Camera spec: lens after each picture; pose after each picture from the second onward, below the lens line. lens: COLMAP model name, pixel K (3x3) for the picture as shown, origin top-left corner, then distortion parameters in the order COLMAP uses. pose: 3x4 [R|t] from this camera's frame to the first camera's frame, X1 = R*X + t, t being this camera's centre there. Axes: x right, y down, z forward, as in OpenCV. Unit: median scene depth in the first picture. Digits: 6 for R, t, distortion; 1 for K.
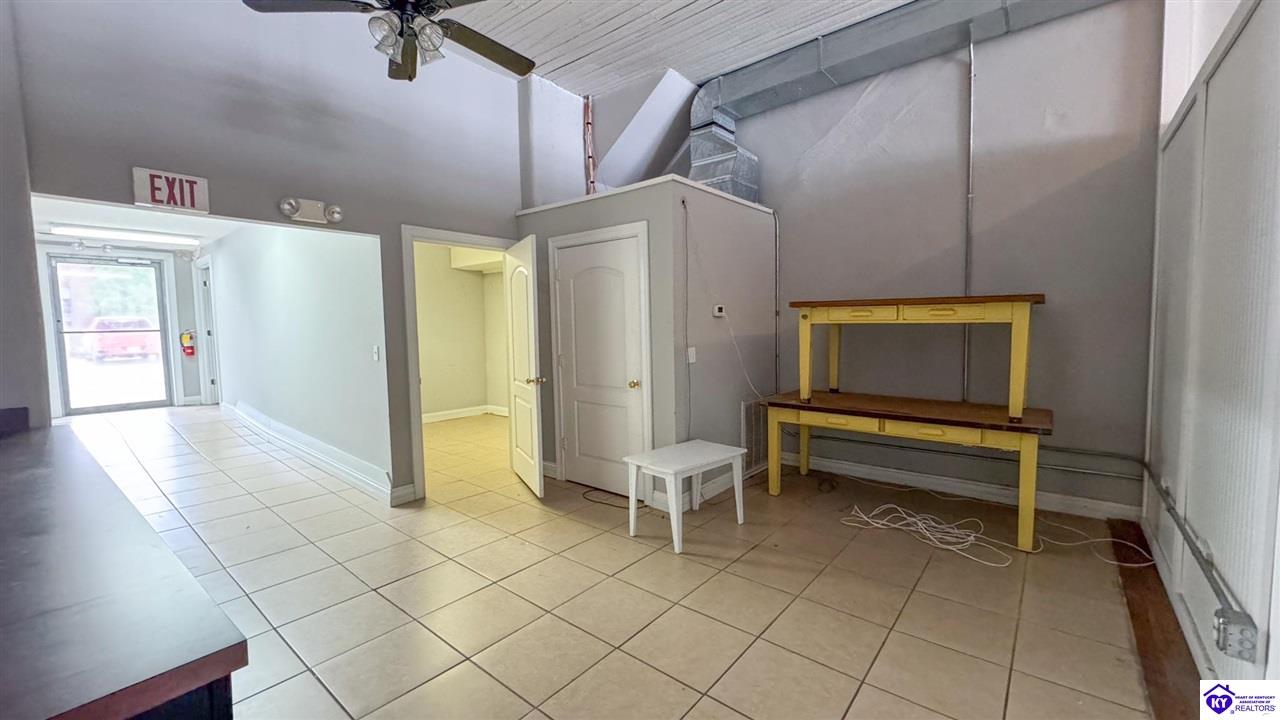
lens RADIAL K [[507.5, 0, 640.8], [0, 507.5, 361.0], [0, 0, 1]] dist [-0.001134, -0.001099]
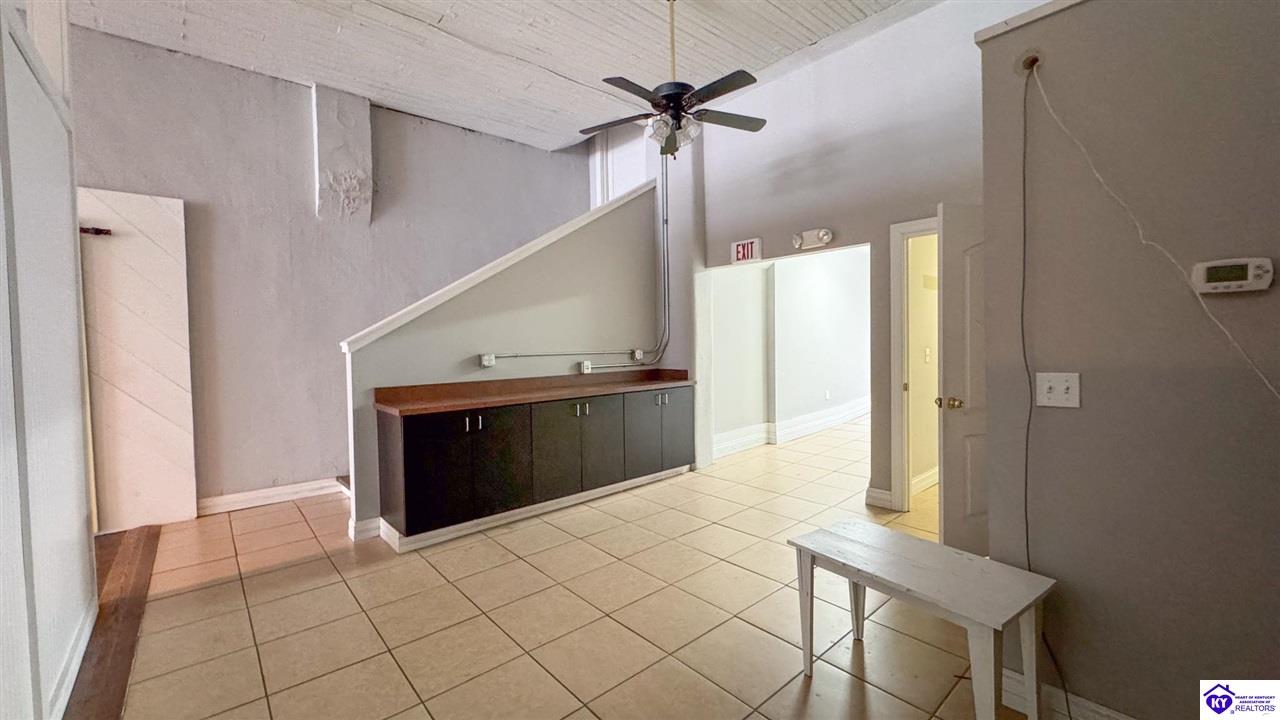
lens RADIAL K [[507.5, 0, 639.0], [0, 507.5, 356.4], [0, 0, 1]] dist [-0.001134, -0.001099]
pose [[-0.159019, 0.044864, -0.986256, 0.781121], [-0.049038, 0.997375, 0.053276, -0.058743], [0.986057, 0.056836, -0.156401, 0.909029]]
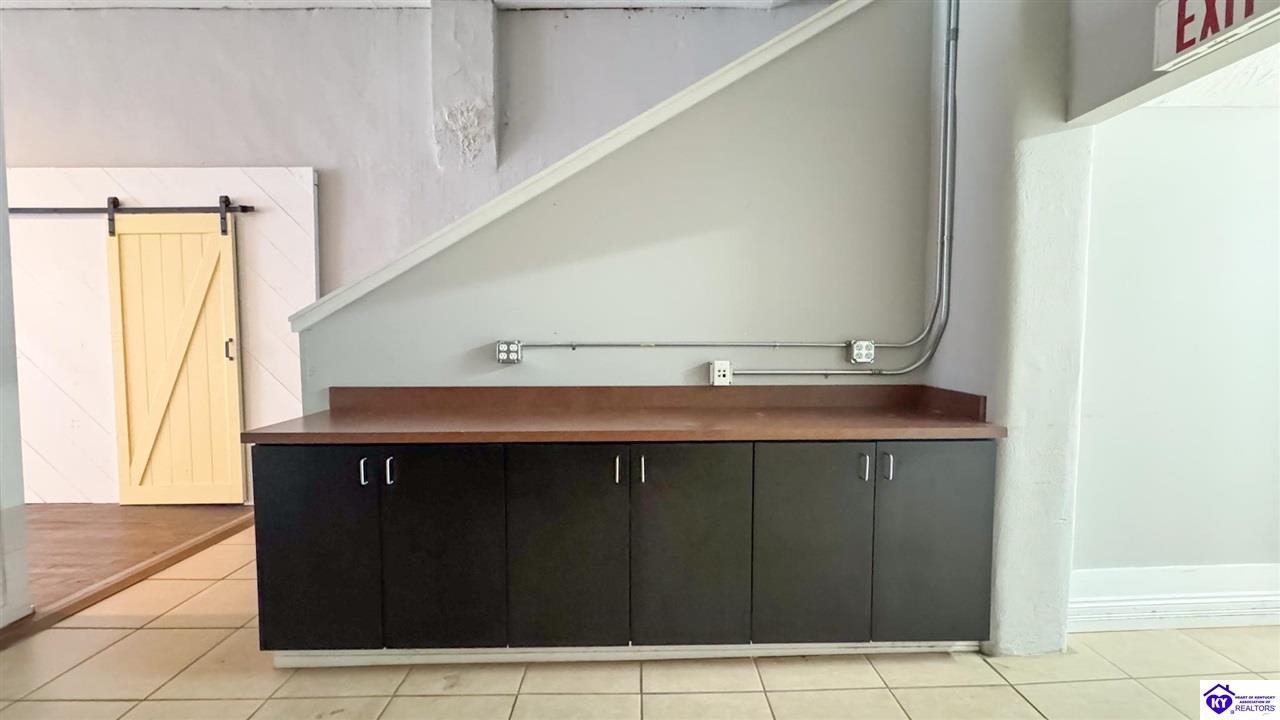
lens RADIAL K [[507.5, 0, 640.2], [0, 507.5, 357.8], [0, 0, 1]] dist [-0.001134, -0.001099]
pose [[-0.766737, 0.048287, -0.640143, -0.181086], [-0.032152, 0.993027, 0.113416, -0.040436], [0.641156, 0.107542, -0.759838, 1.017170]]
